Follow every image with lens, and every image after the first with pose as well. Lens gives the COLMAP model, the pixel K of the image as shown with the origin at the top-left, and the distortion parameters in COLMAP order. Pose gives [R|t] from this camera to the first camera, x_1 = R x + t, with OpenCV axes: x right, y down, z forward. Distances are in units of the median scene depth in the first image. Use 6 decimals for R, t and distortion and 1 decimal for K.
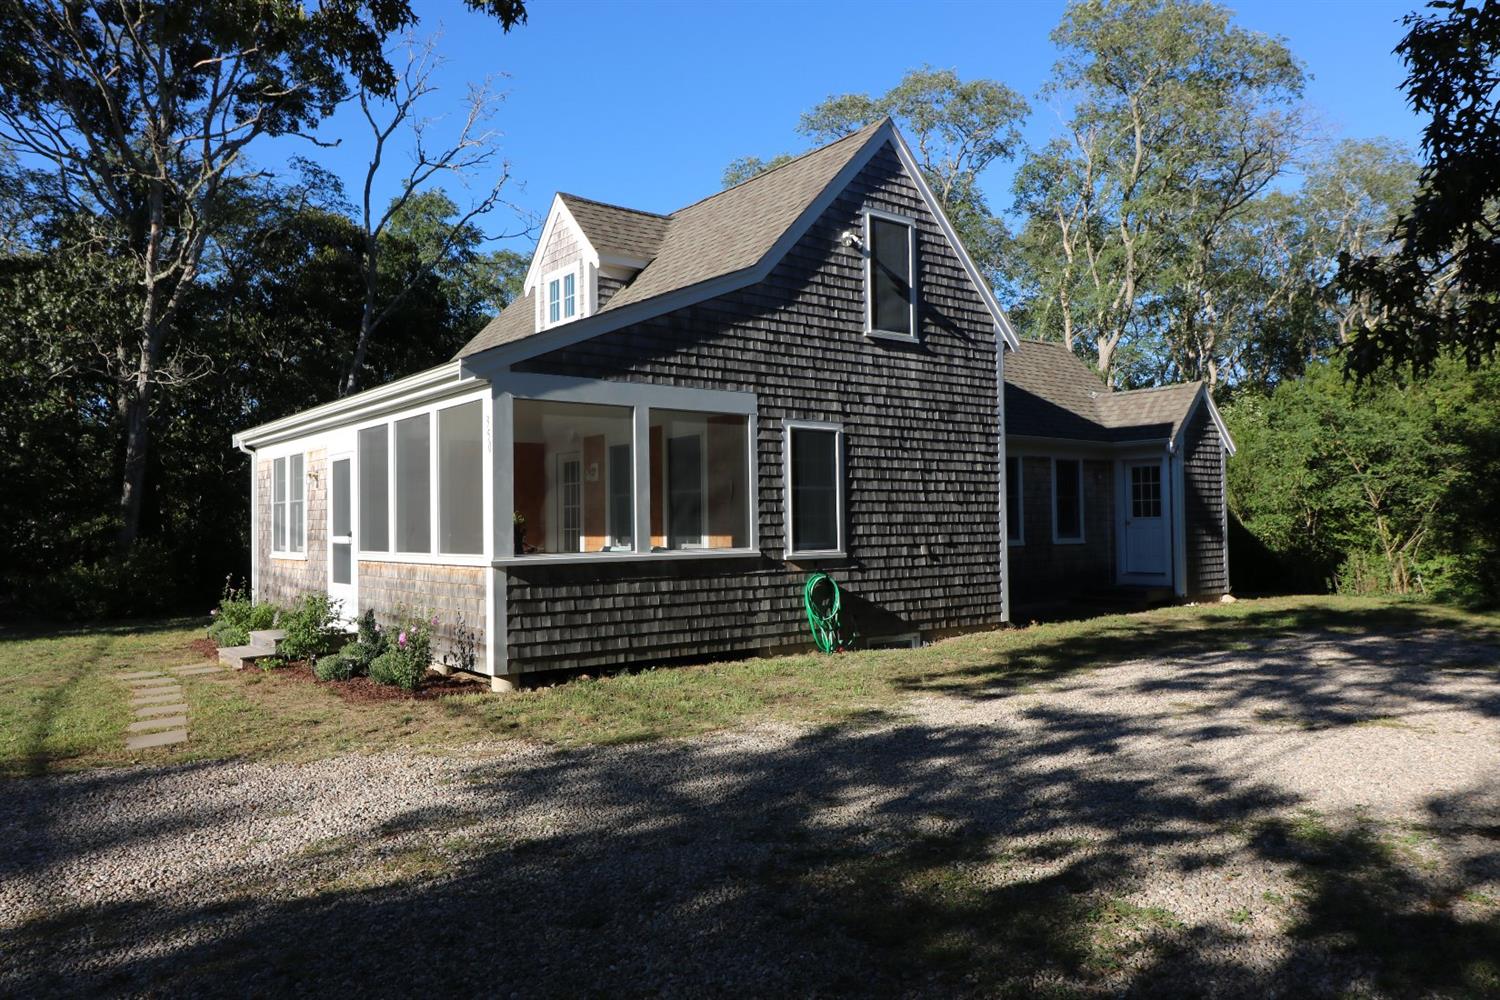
lens RADIAL K [[1047.3, 0, 750.0], [0, 1047.3, 500.0], [0, 0, 1]] dist [0.003340, -0.000176]
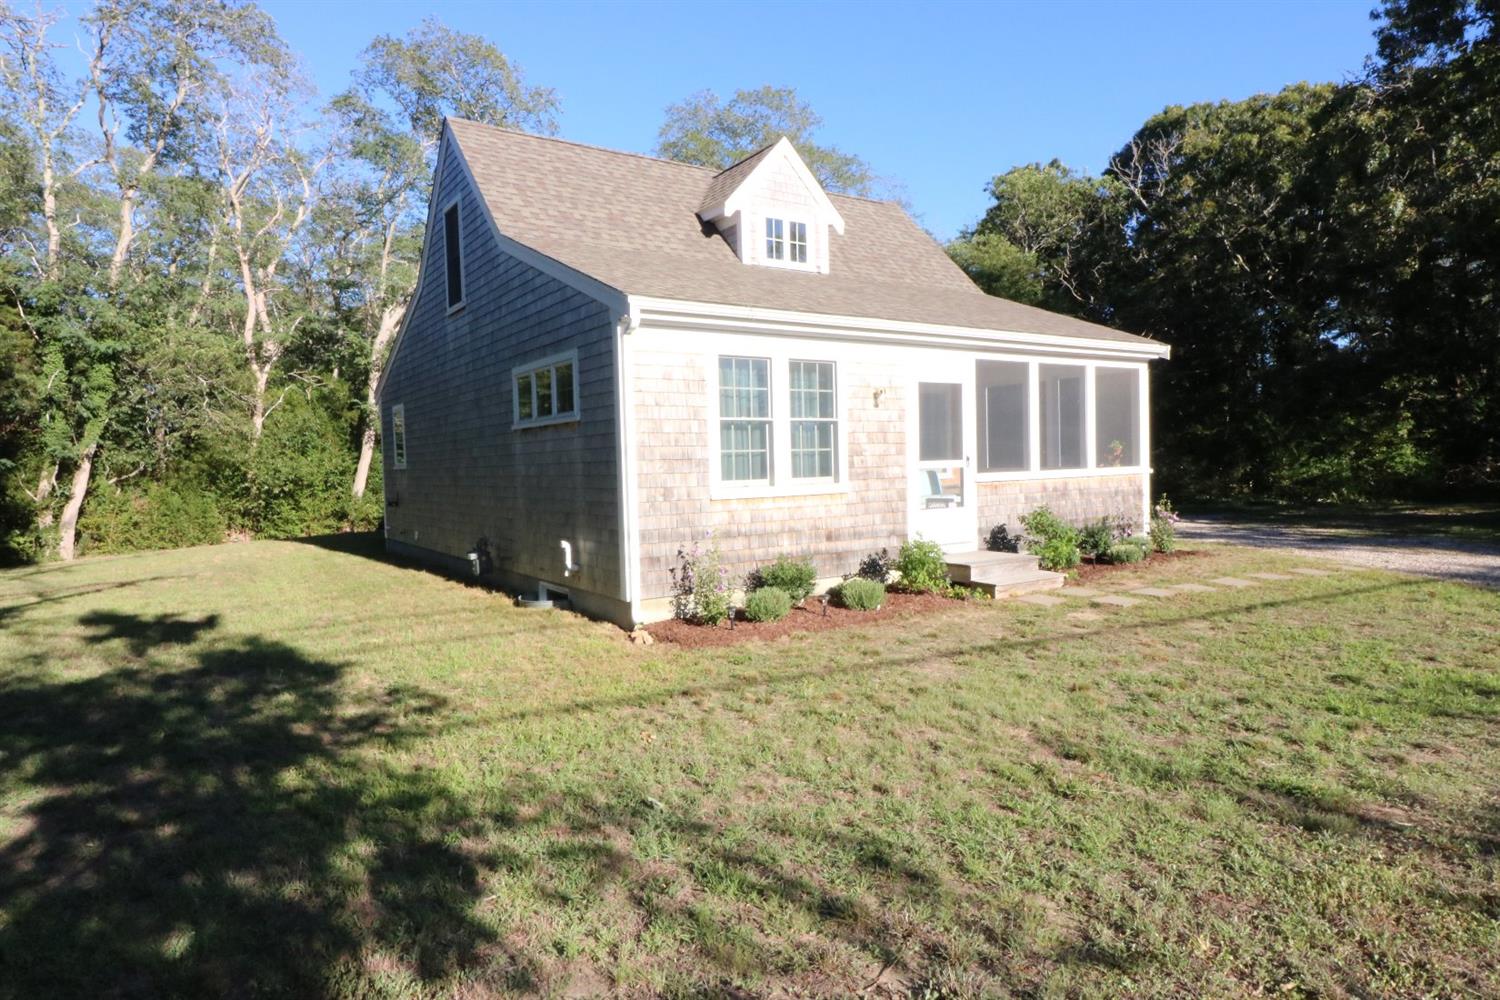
lens RADIAL K [[886.6, 0, 750.0], [0, 886.6, 500.0], [0, 0, 1]] dist [0.000246, 0.000003]
pose [[0.091722, -0.031232, 0.995295, -1.260783], [0.001756, 0.999512, 0.031203, 0.046324], [-0.995783, -0.001114, 0.091732, 1.121247]]
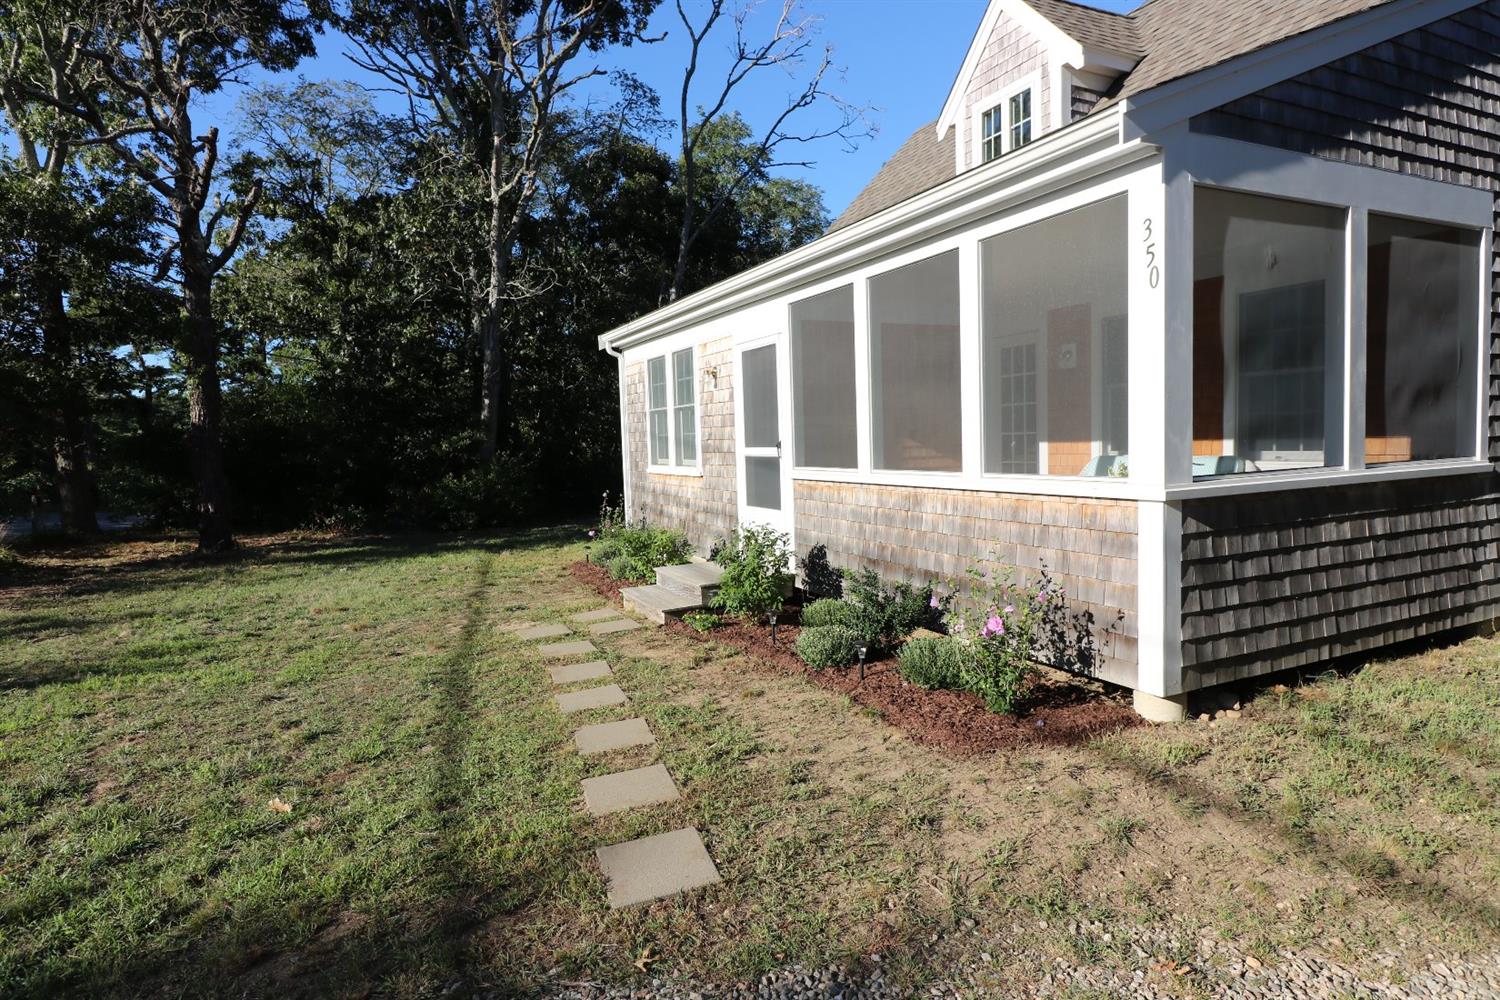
lens RADIAL K [[852.2, 0, 750.0], [0, 852.2, 500.0], [0, 0, 1]] dist [0.000744, -0.000971]
pose [[0.975806, -0.001623, -0.218631, -0.265745], [0.024138, 0.994660, 0.100348, 0.010202], [0.217301, -0.103197, 0.970634, 0.390174]]
